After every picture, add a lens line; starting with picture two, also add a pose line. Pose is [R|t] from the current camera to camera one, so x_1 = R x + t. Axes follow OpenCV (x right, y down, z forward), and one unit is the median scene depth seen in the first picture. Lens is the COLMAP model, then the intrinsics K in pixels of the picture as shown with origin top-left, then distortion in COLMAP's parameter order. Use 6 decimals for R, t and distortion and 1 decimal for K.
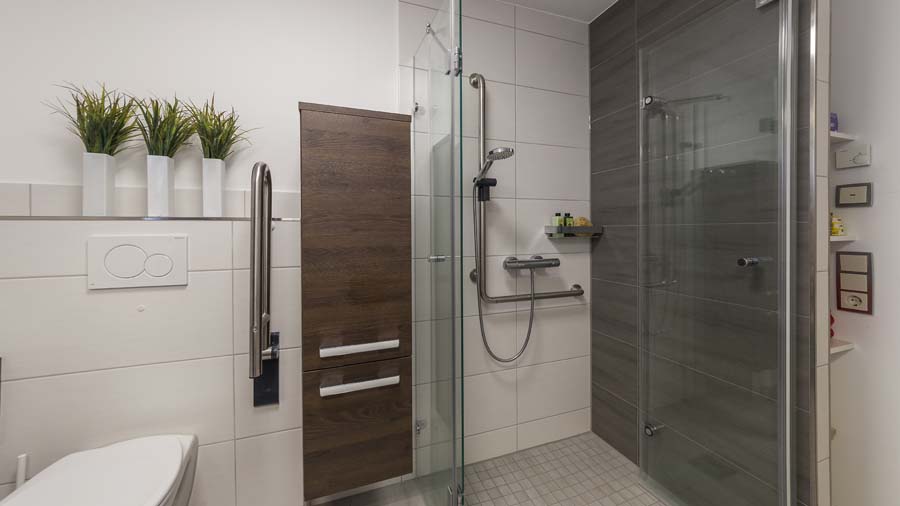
lens RADIAL K [[339.5, 0, 474.1], [0, 339.5, 235.3], [0, 0, 1]] dist [0.000160, 0.000311]
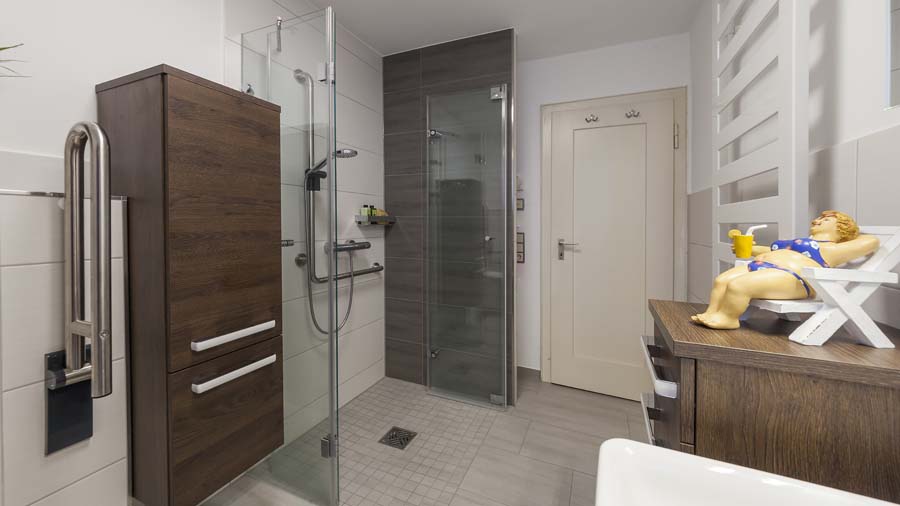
lens RADIAL K [[328.0, 0, 467.3], [0, 328.0, 225.8], [0, 0, 1]] dist [-0.000045, 0.000008]
pose [[0.690190, 0.004921, 0.723611, -0.375718], [-0.003043, 0.999988, -0.003899, 0.013735], [-0.723621, 0.000489, 0.690197, -0.086034]]
